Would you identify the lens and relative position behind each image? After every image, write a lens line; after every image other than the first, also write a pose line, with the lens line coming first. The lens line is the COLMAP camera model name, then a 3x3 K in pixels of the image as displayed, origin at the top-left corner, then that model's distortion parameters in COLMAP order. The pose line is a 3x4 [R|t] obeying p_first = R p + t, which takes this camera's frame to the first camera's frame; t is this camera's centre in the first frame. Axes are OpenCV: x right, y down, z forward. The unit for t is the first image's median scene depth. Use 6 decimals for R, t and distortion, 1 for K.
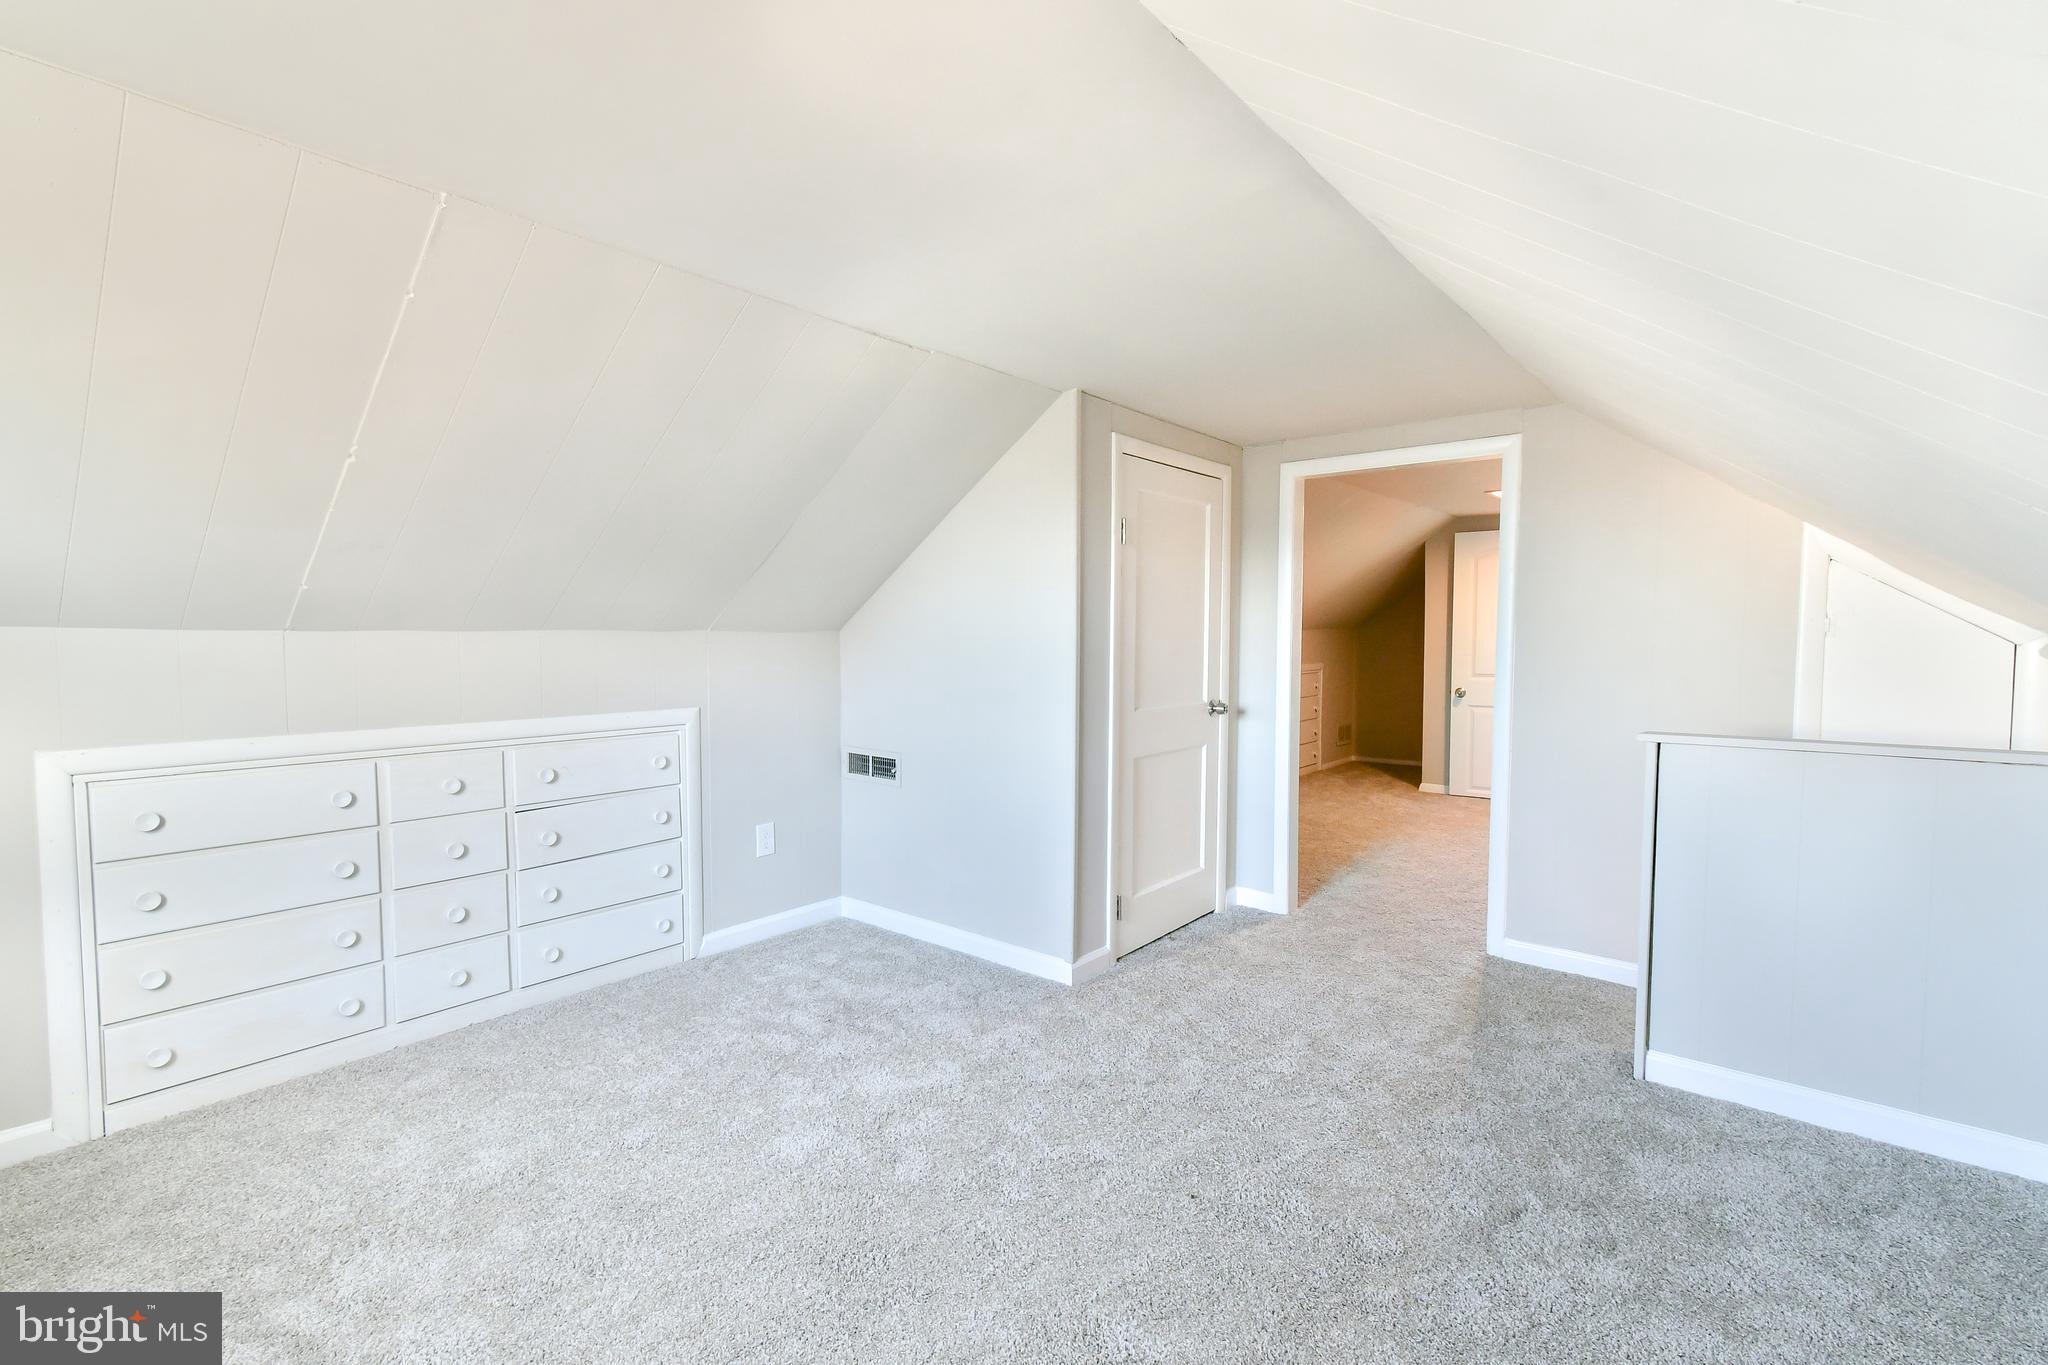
lens RADIAL K [[927.5, 0, 1019.7], [0, 927.5, 679.3], [0, 0, 1]] dist [0.020226, -0.000138]
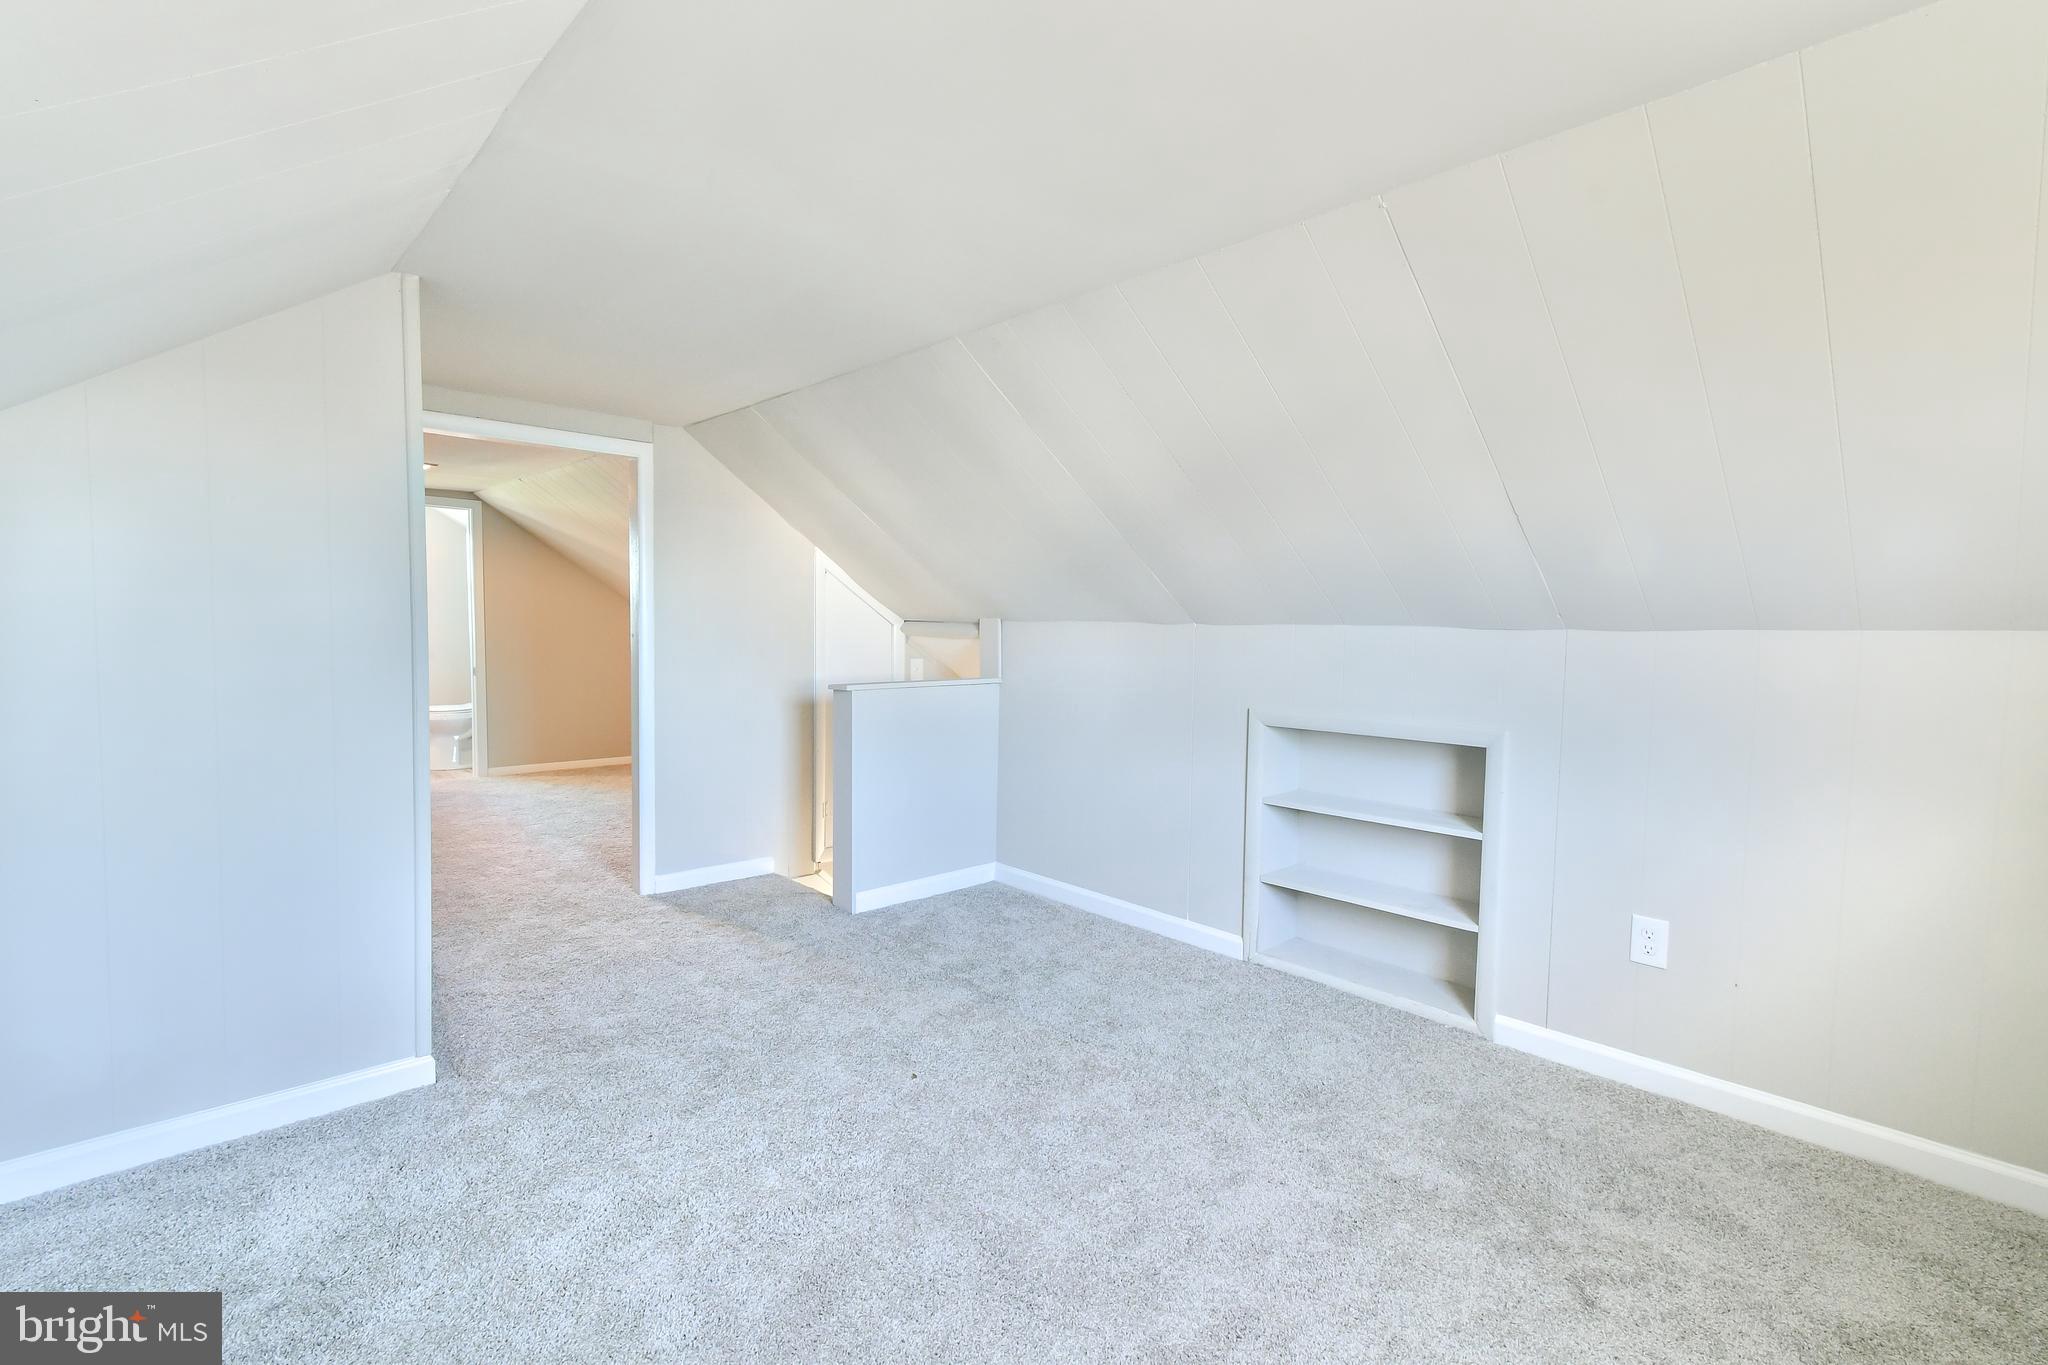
lens RADIAL K [[927.5, 0, 1019.7], [0, 927.5, 679.3], [0, 0, 1]] dist [0.020226, -0.000138]
pose [[0.128148, -0.059321, 0.989979, -0.660642], [0.029469, 0.997997, 0.055987, -0.021821], [-0.991317, 0.021999, 0.129639, 0.470798]]
